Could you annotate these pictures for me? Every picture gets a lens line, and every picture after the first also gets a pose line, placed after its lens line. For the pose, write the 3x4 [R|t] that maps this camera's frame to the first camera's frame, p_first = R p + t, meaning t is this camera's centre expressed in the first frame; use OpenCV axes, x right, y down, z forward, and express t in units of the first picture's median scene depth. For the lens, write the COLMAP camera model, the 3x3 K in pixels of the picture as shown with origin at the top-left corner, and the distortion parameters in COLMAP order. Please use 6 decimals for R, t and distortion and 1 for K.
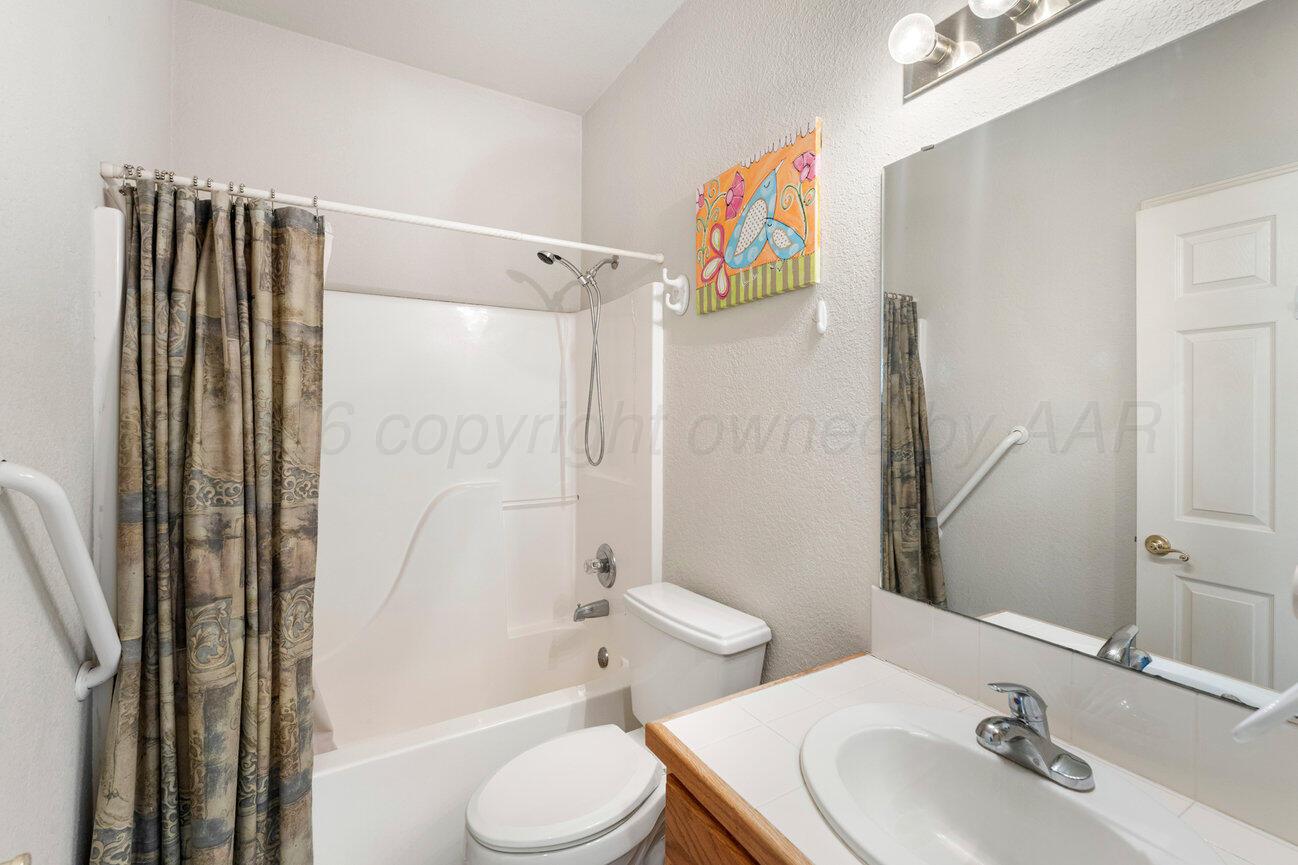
lens RADIAL K [[541.5, 0, 655.4], [0, 541.5, 413.8], [0, 0, 1]] dist [0.002239, 0.000246]
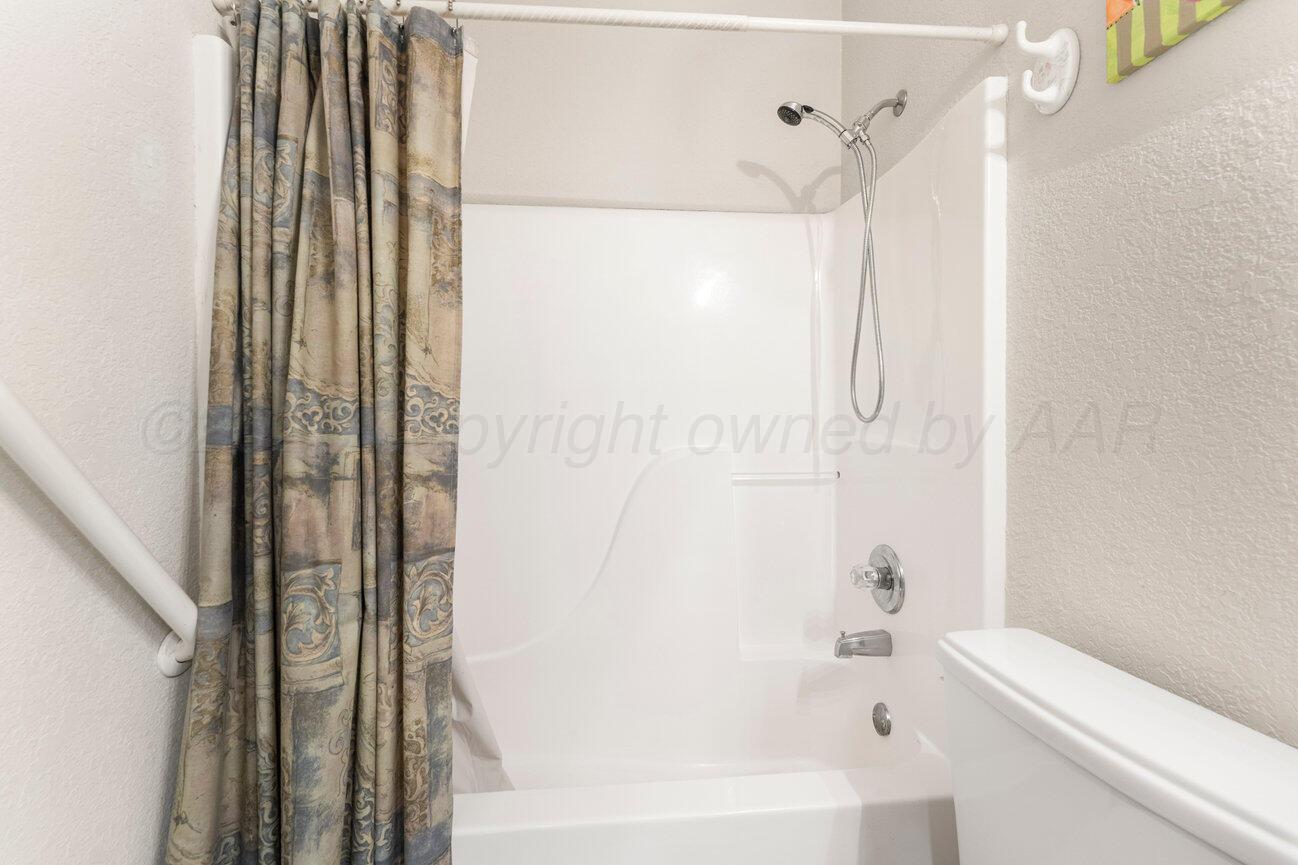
lens RADIAL K [[541.5, 0, 655.4], [0, 541.5, 413.8], [0, 0, 1]] dist [0.002239, 0.000246]
pose [[0.900730, -0.002475, -0.434373, -0.100082], [0.005815, 0.999963, 0.006361, 0.135777], [0.434341, -0.008256, 0.900711, 0.520096]]
